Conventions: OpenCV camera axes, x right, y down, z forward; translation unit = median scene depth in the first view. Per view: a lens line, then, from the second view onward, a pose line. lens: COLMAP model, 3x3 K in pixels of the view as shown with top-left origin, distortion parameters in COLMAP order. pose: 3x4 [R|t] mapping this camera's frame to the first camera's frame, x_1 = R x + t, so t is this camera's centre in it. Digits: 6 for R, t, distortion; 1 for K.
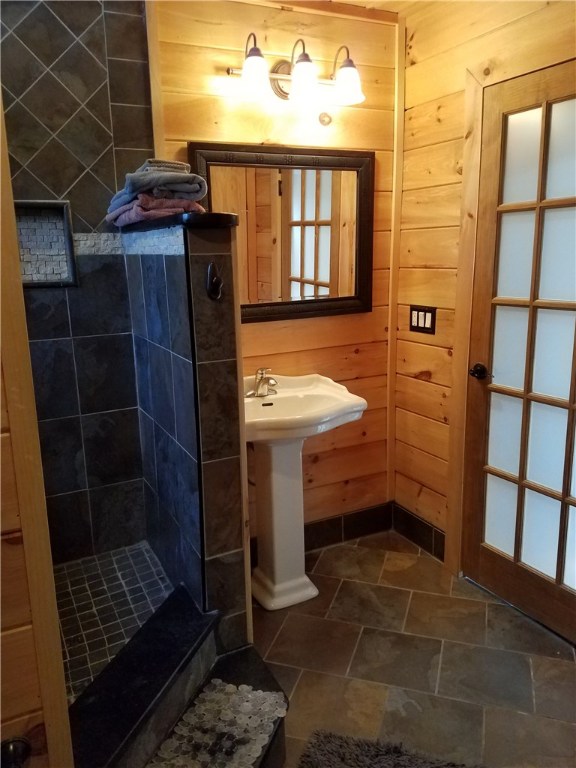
lens RADIAL K [[602.6, 0, 285.2], [0, 602.6, 388.6], [0, 0, 1]] dist [0.259768, -0.430771]
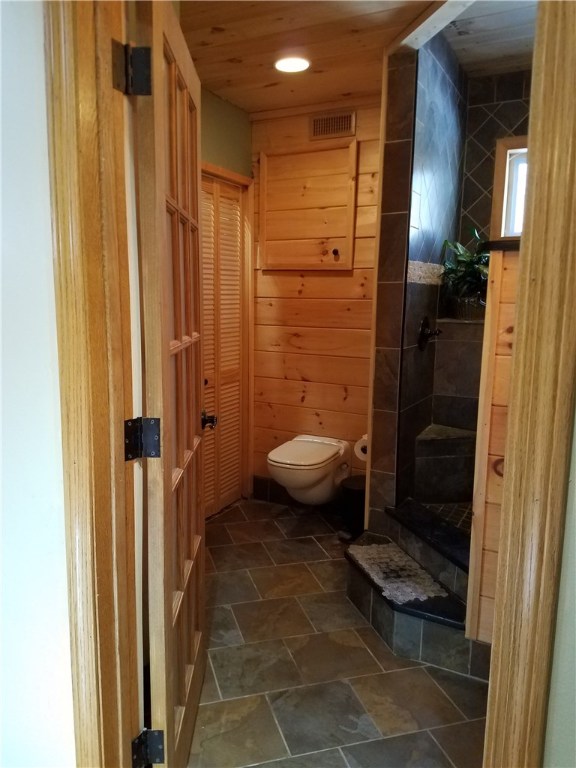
lens RADIAL K [[602.6, 0, 285.2], [0, 602.6, 388.6], [0, 0, 1]] dist [0.259768, -0.430771]
pose [[-0.818686, 0.096161, -0.566133, 0.737725], [-0.125644, 0.931995, 0.339998, -0.294550], [0.560328, 0.349483, -0.750929, 1.387317]]
